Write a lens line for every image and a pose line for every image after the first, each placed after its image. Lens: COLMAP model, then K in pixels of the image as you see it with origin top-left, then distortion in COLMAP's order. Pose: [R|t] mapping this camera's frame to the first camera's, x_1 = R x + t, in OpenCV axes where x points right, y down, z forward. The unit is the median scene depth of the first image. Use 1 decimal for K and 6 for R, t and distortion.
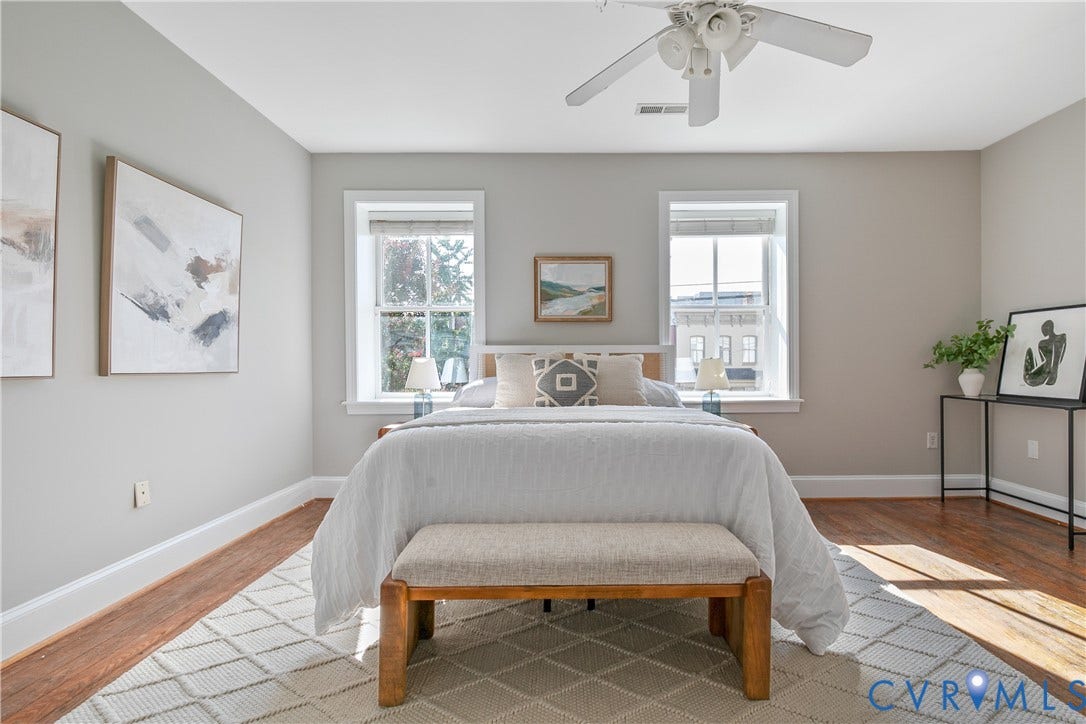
lens RADIAL K [[510.7, 0, 571.5], [0, 510.7, 367.1], [0, 0, 1]] dist [0.002330, 0.000512]
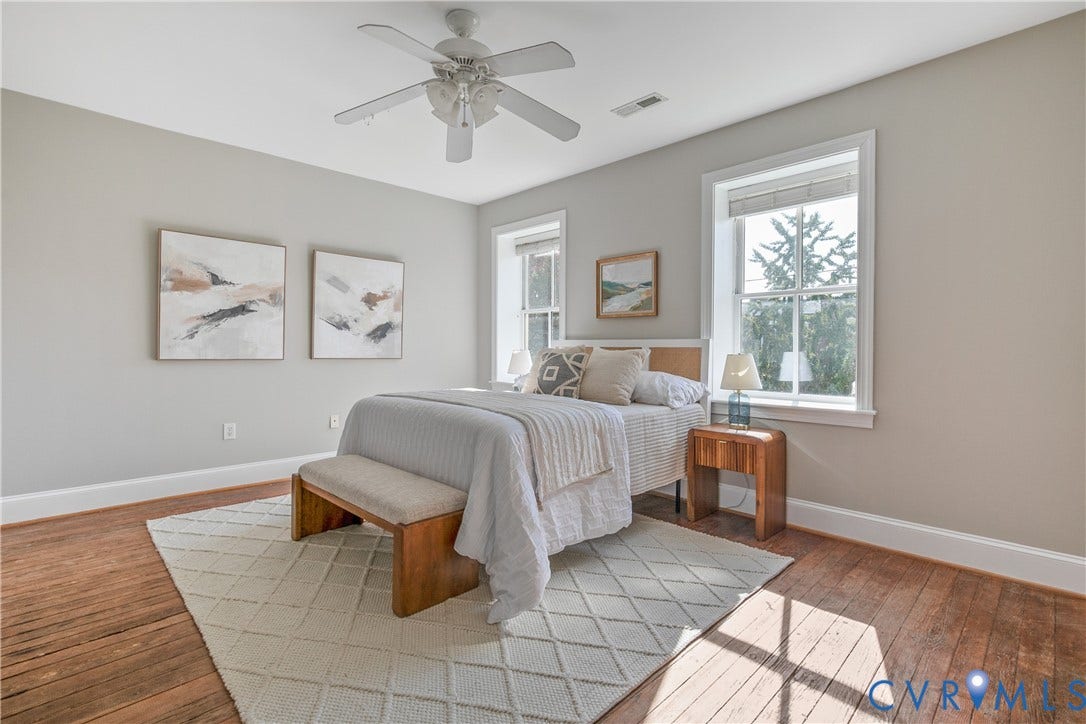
lens RADIAL K [[501.9, 0, 548.3], [0, 501.9, 352.1], [0, 0, 1]] dist [0.001763, 0.000091]
pose [[0.702962, 0.014654, -0.711076, 0.739970], [-0.014144, 0.999878, 0.006623, -0.024263], [0.711087, 0.005402, 0.703083, 0.175629]]
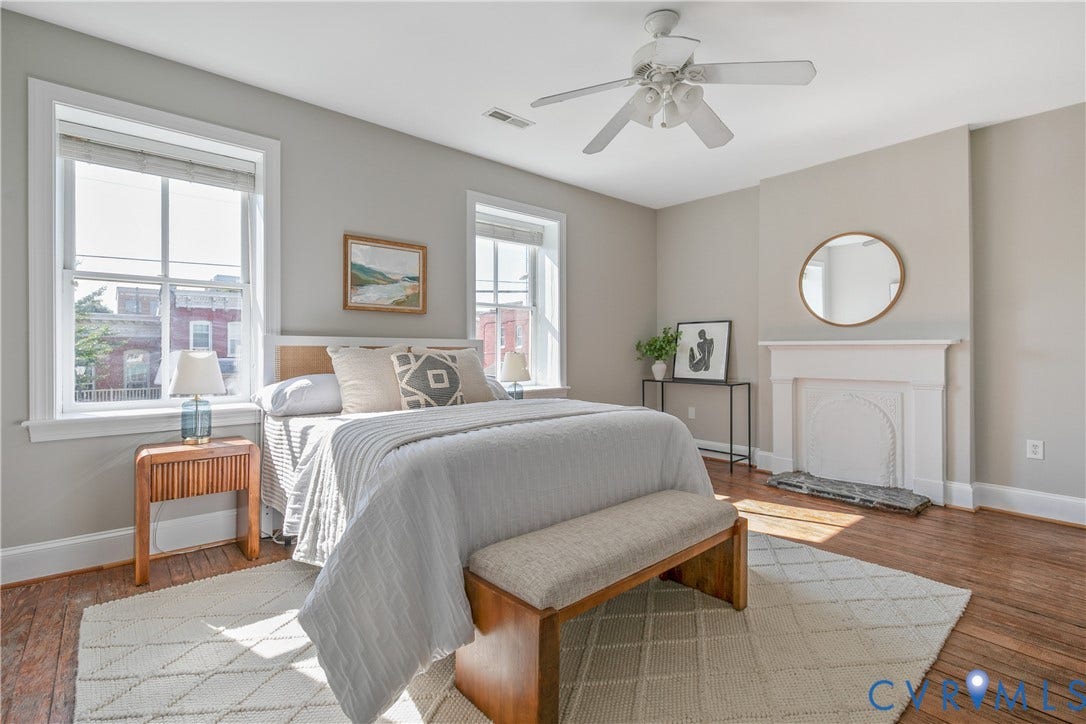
lens RADIAL K [[501.9, 0, 548.3], [0, 501.9, 352.1], [0, 0, 1]] dist [0.001763, 0.000091]
pose [[0.751575, 0.003984, 0.659636, -0.433321], [0.001296, 0.999971, -0.007516, -0.011478], [-0.659646, 0.006504, 0.751548, 0.158551]]
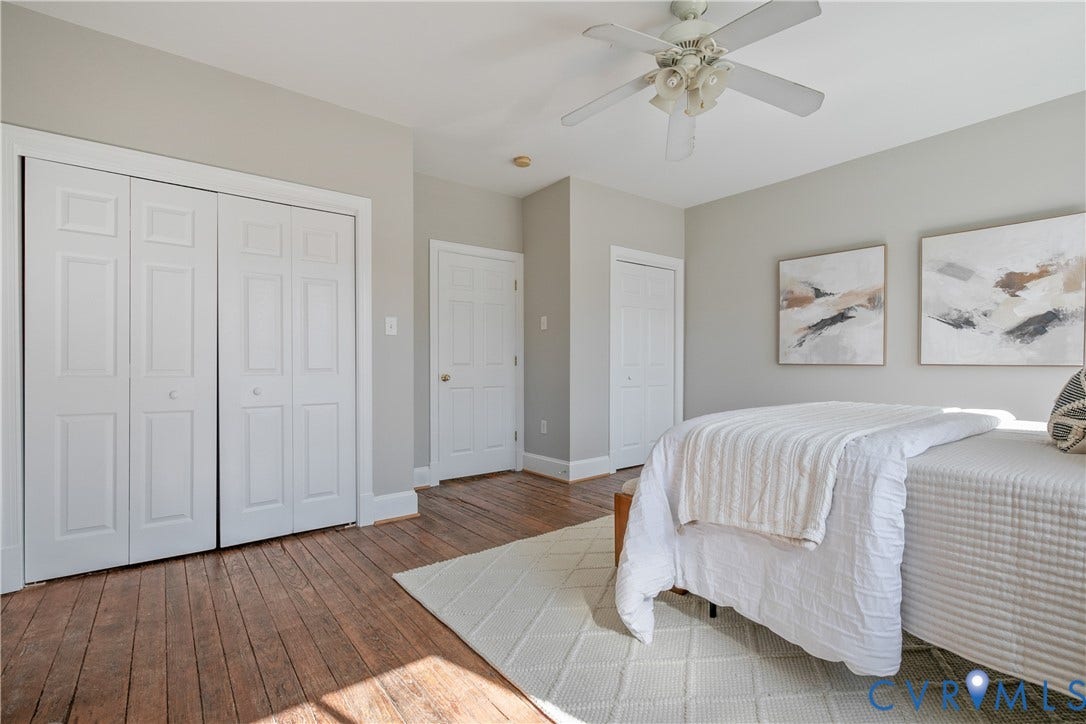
lens RADIAL K [[498.8, 0, 548.1], [0, 498.8, 365.4], [0, 0, 1]] dist [0.001385, 0.000330]
pose [[-0.788569, 0.008004, -0.614895, 0.719304], [0.000231, 0.999919, 0.012719, -0.003601], [0.614947, 0.009888, -0.788507, 1.002871]]
